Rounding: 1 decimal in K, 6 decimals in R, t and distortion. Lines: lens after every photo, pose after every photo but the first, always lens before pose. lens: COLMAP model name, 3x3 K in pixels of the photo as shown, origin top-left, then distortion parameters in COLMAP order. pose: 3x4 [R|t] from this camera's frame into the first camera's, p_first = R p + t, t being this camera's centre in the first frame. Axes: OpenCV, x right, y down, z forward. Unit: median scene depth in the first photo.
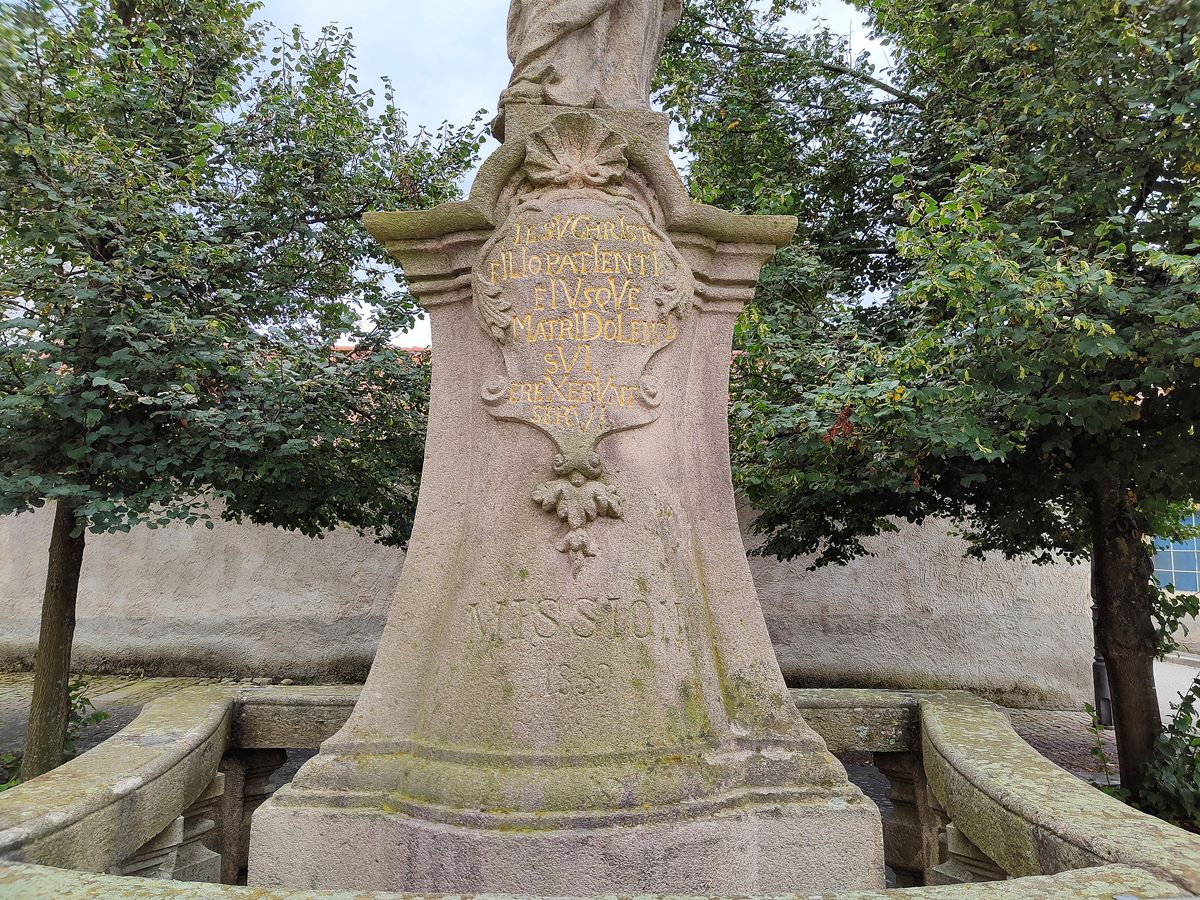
lens RADIAL K [[807.9, 0, 603.8], [0, 807.9, 453.8], [0, 0, 1]] dist [0.017572, -0.005406]
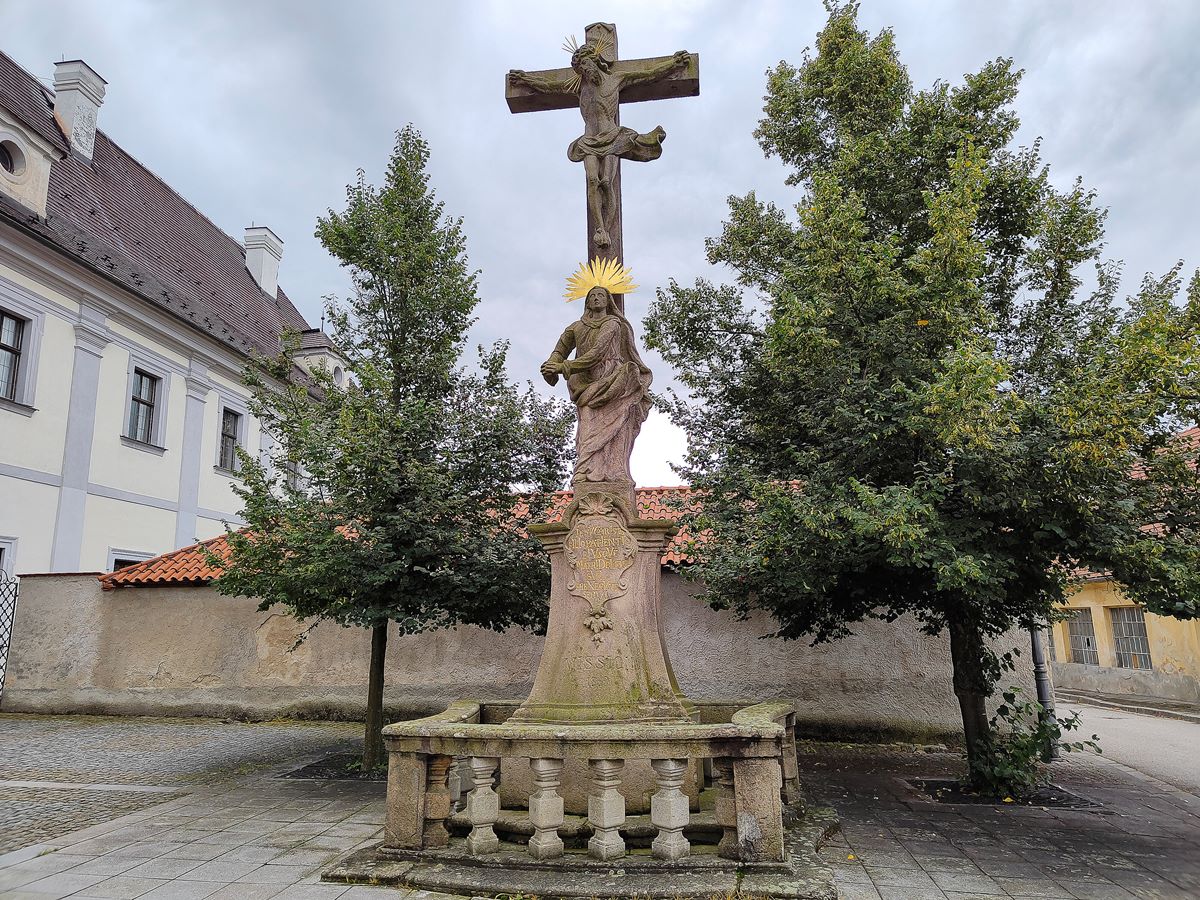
lens RADIAL K [[807.9, 0, 598.6], [0, 807.9, 448.1], [0, 0, 1]] dist [0.017572, -0.005406]
pose [[0.982468, -0.060763, -0.176249, 0.487326], [0.042089, 0.993279, -0.107819, -0.241308], [0.181616, 0.098511, 0.978423, -1.828228]]
